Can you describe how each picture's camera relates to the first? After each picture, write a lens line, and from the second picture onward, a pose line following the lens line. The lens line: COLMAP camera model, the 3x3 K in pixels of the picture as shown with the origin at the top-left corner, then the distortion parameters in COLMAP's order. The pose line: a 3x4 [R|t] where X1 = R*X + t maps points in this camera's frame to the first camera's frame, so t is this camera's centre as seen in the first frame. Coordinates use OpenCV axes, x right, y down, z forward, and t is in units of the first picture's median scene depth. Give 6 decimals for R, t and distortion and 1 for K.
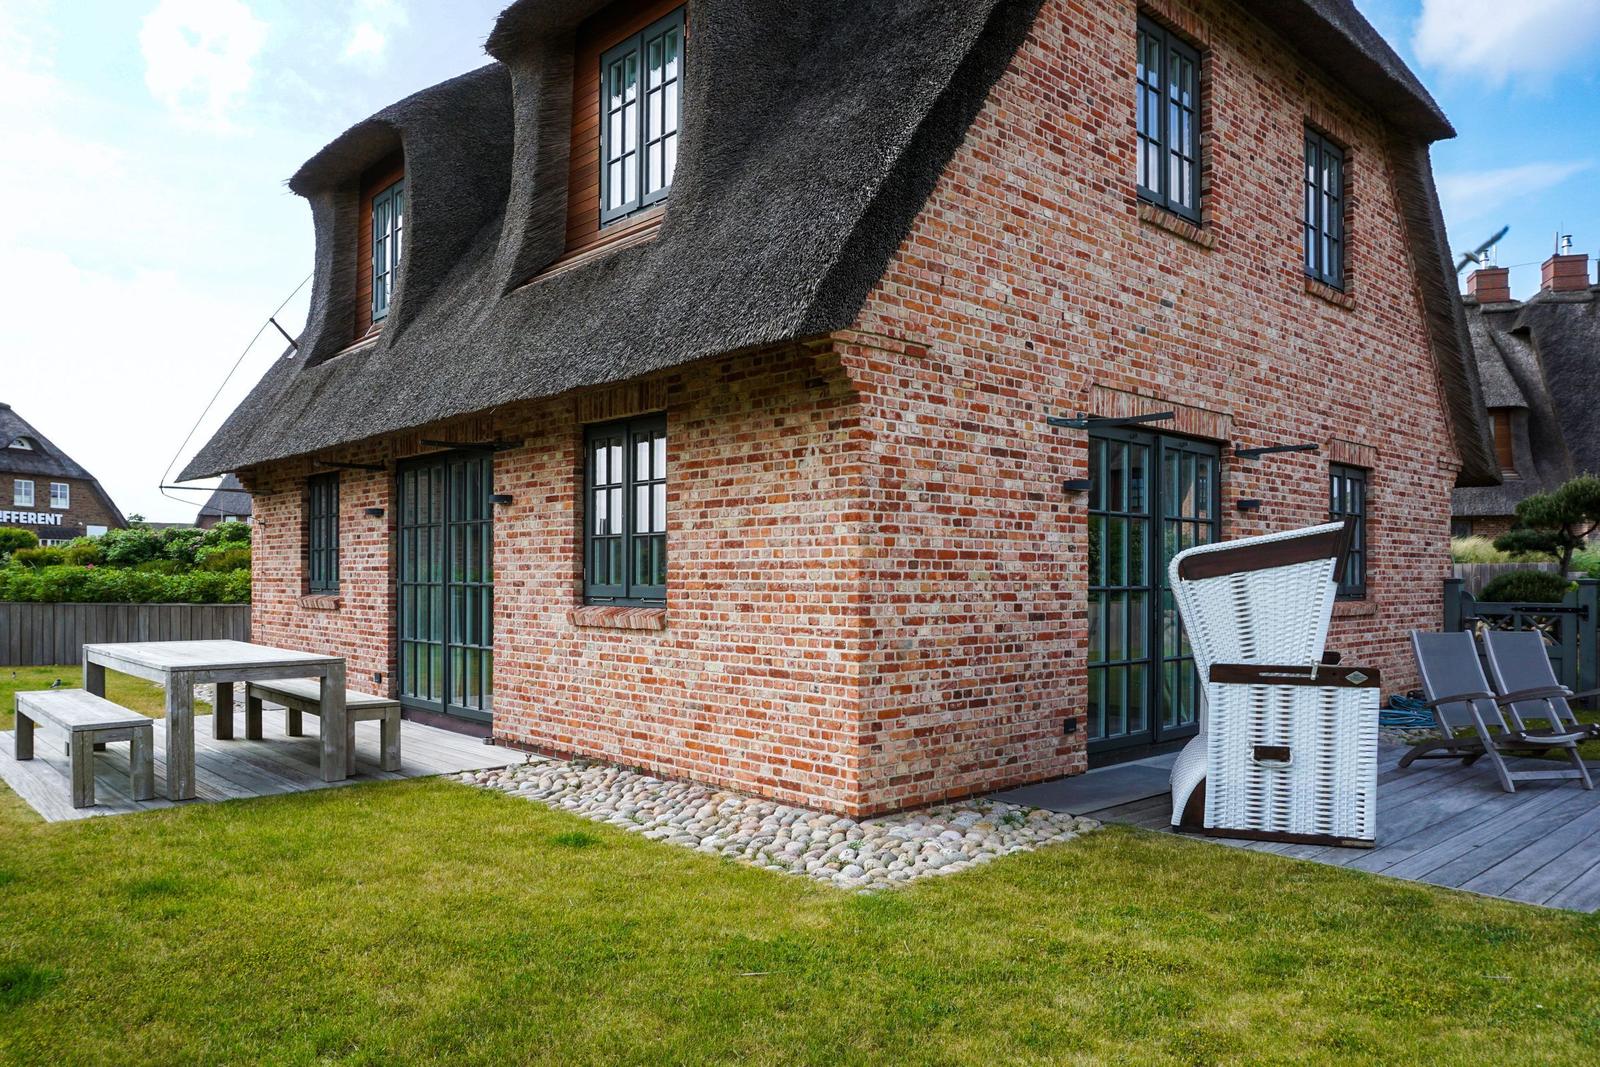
lens RADIAL K [[1143.5, 0, 782.7], [0, 1143.5, 531.6], [0, 0, 1]] dist [-0.069484, 0.052937]
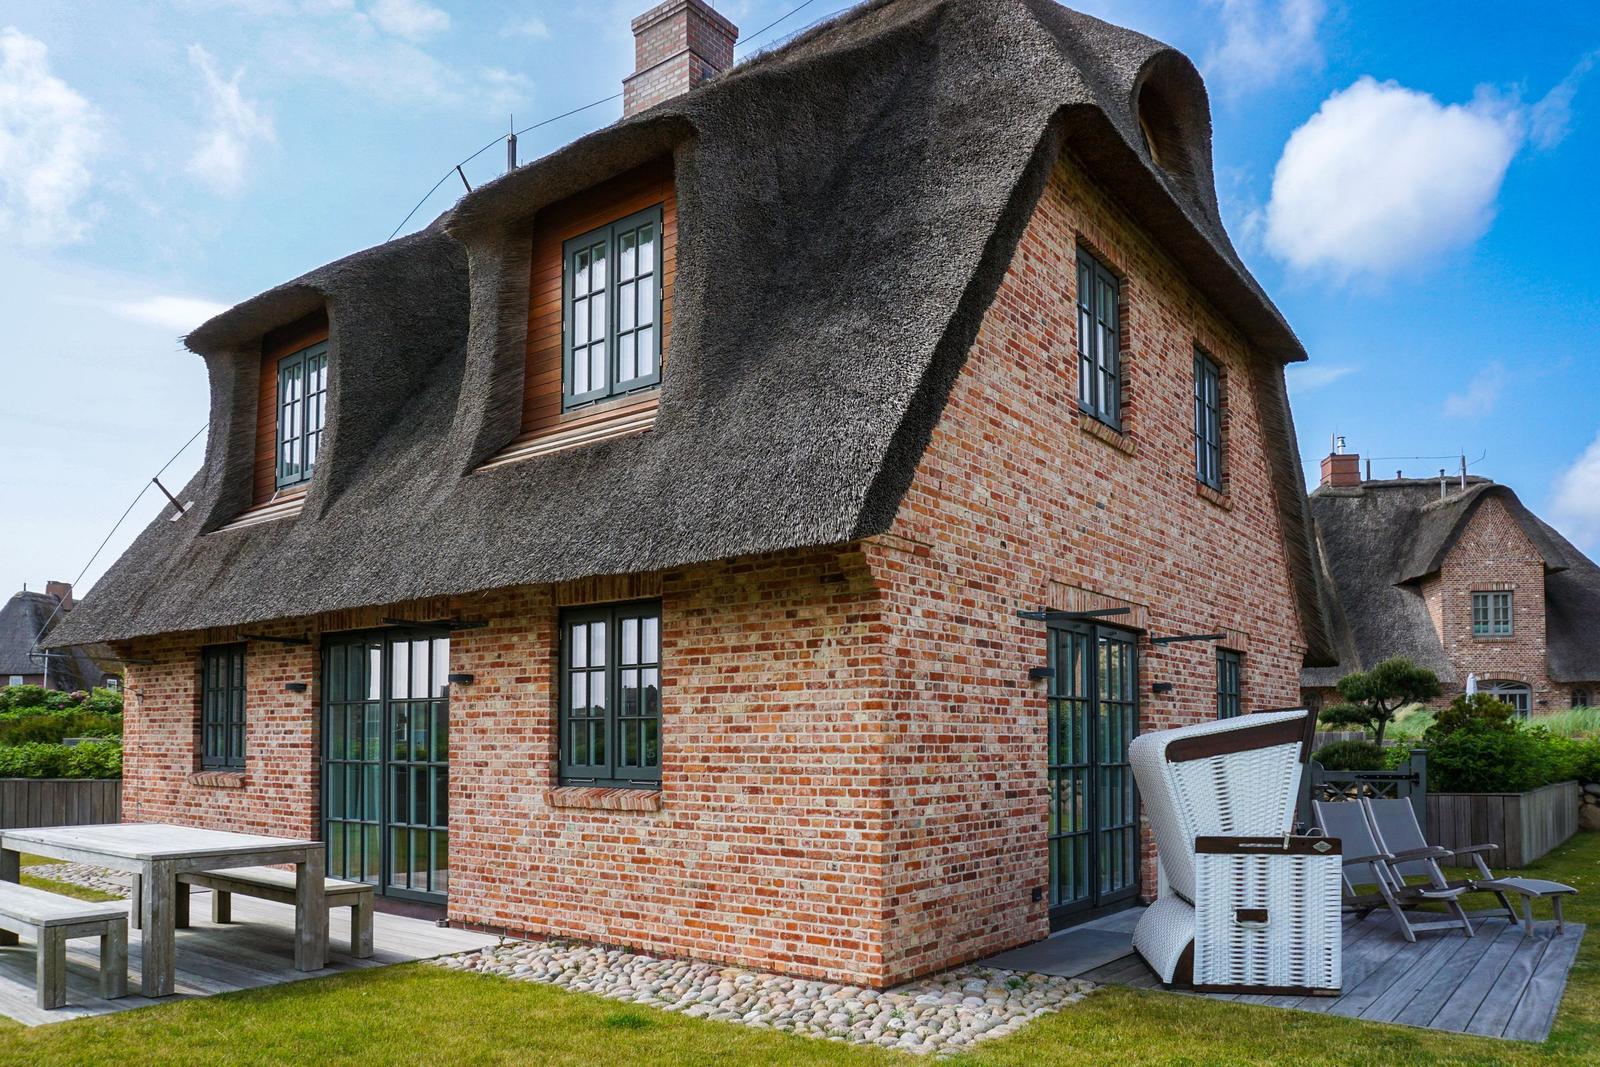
lens RADIAL K [[1137.9, 0, 799.7], [0, 1137.9, 657.3], [0, 0, 1]] dist [-0.058534, 0.003252]
pose [[0.984676, 0.009306, 0.174147, -0.158621], [-0.003382, 0.999406, -0.034283, -0.017416], [-0.174363, 0.033169, 0.984123, -0.030969]]
